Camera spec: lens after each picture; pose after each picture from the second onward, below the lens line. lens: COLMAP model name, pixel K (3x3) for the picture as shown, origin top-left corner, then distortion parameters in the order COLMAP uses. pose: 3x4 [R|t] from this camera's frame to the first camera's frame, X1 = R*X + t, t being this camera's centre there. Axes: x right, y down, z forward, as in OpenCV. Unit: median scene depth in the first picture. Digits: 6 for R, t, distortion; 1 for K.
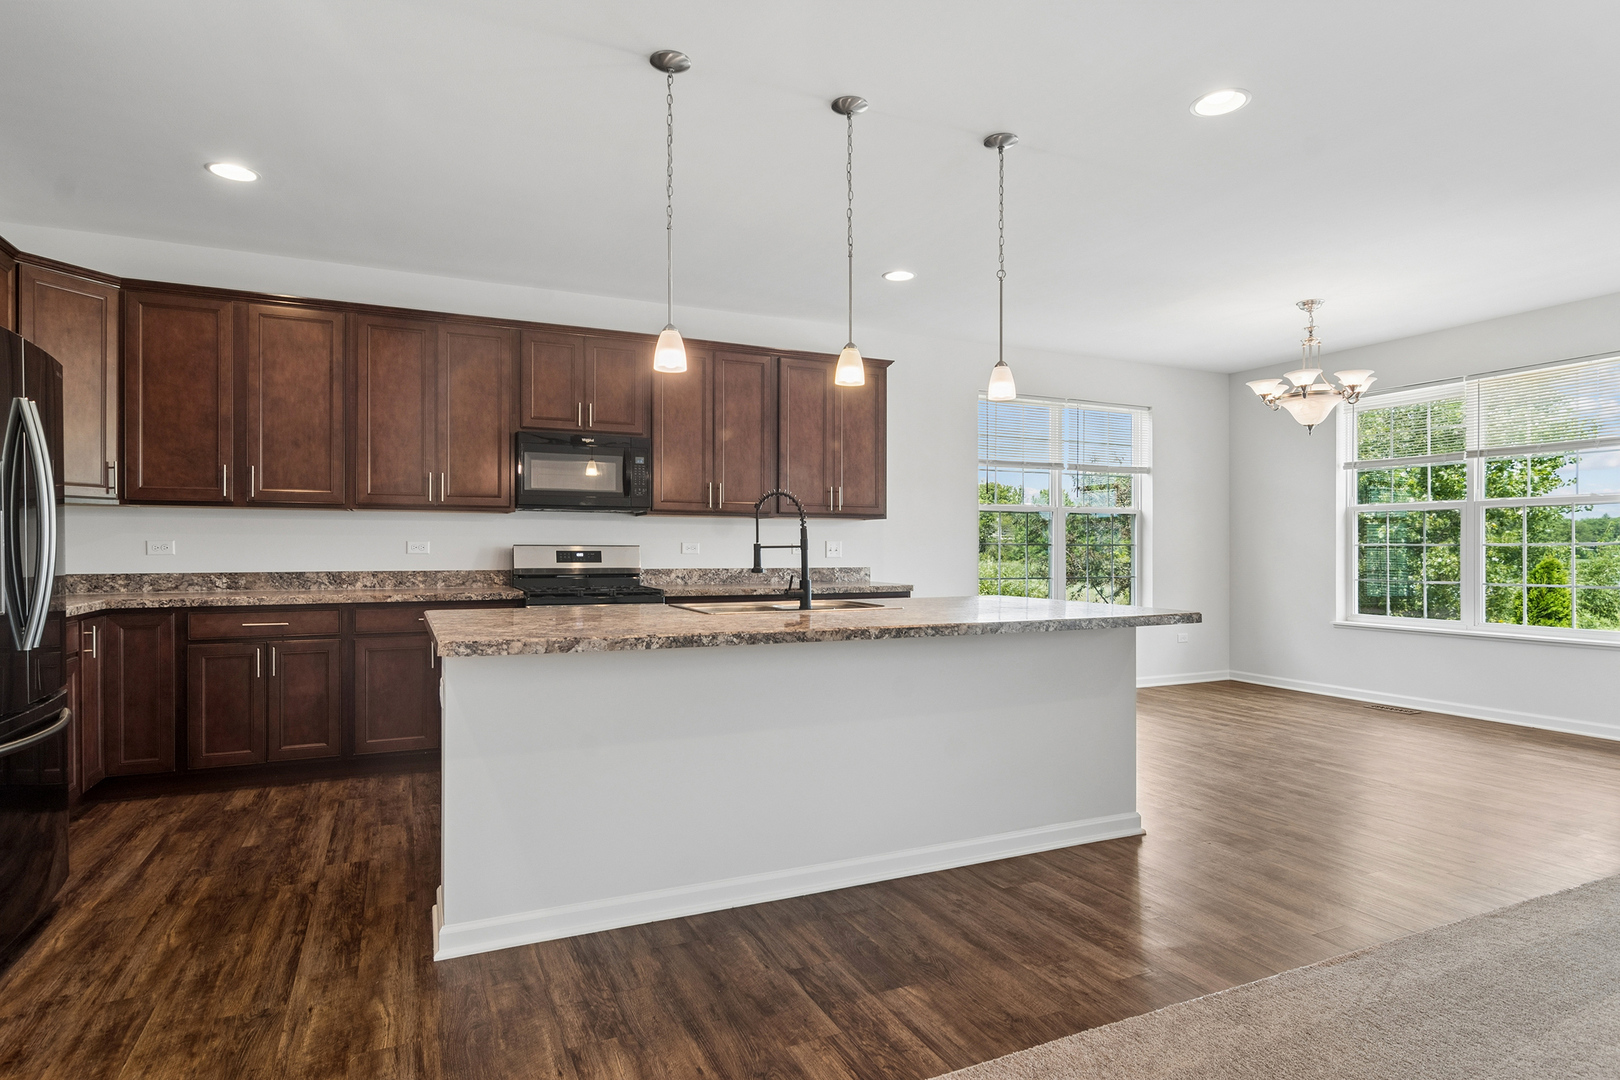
lens RADIAL K [[880.5, 0, 809.1], [0, 880.5, 548.0], [0, 0, 1]] dist [0.001807, 0.002495]
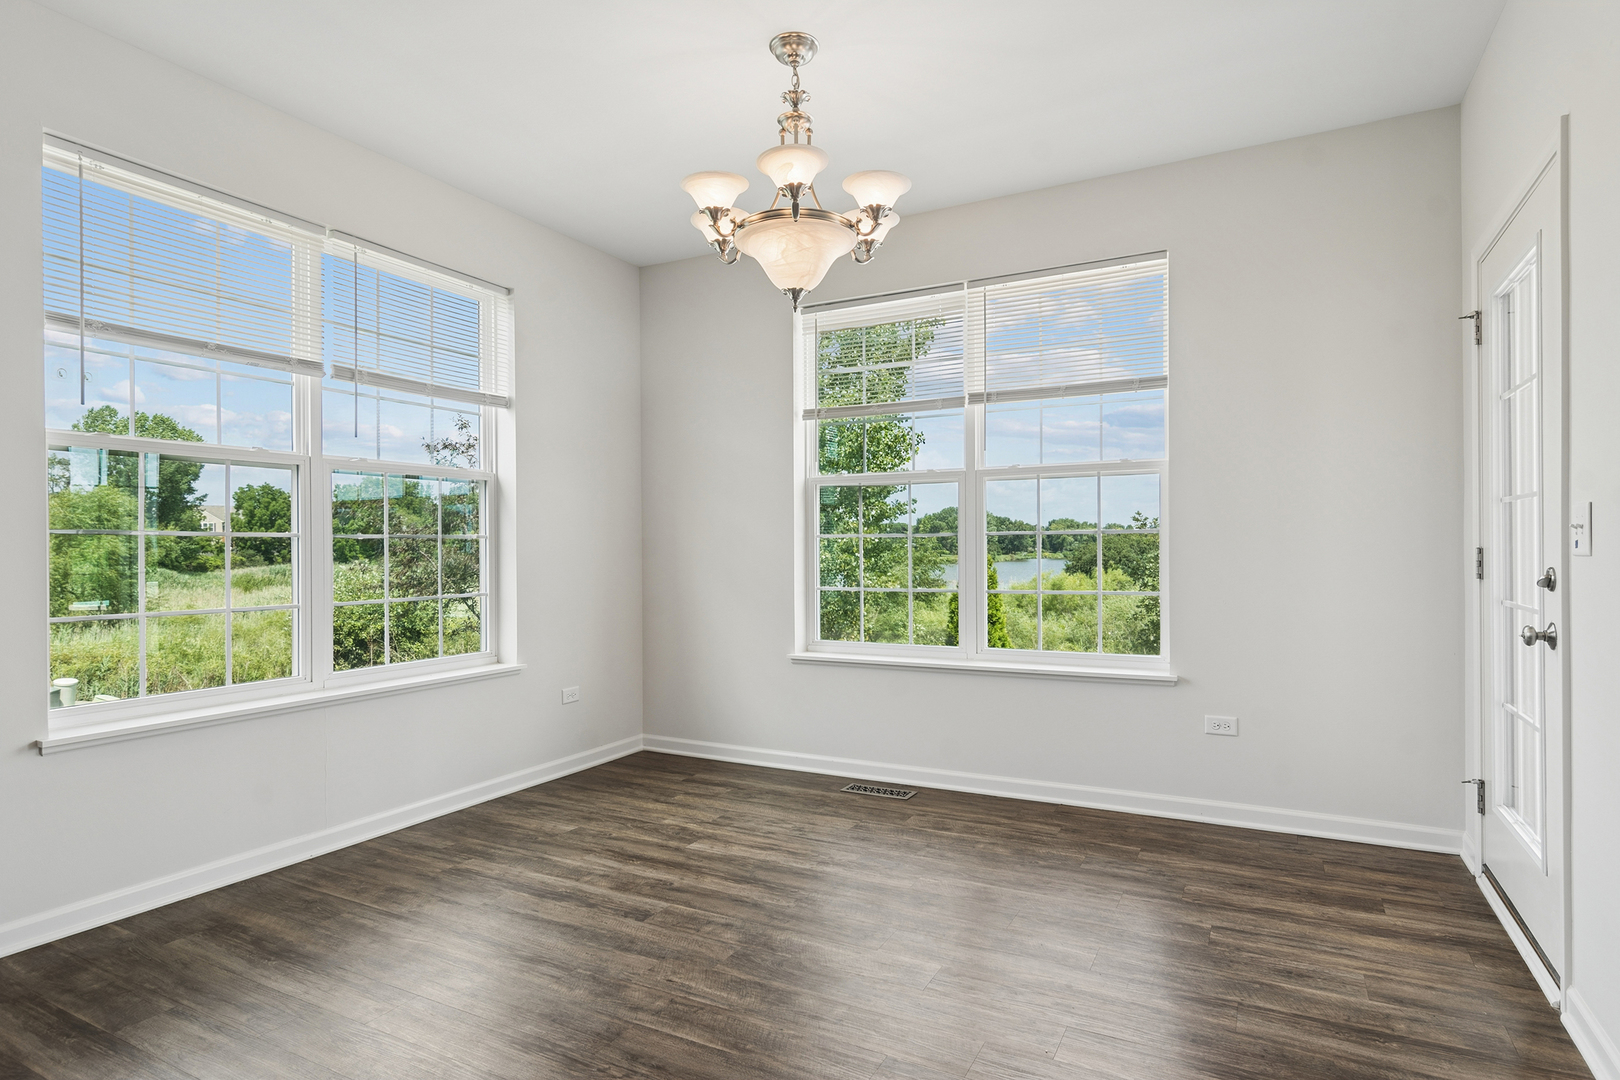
lens RADIAL K [[880.5, 0, 805.1], [0, 880.5, 548.2], [0, 0, 1]] dist [0.001807, 0.002495]
pose [[0.802281, -0.006781, 0.596909, 0.219274], [0.005877, 0.999977, 0.003460, 0.003299], [-0.596918, 0.000732, 0.802302, 0.477039]]
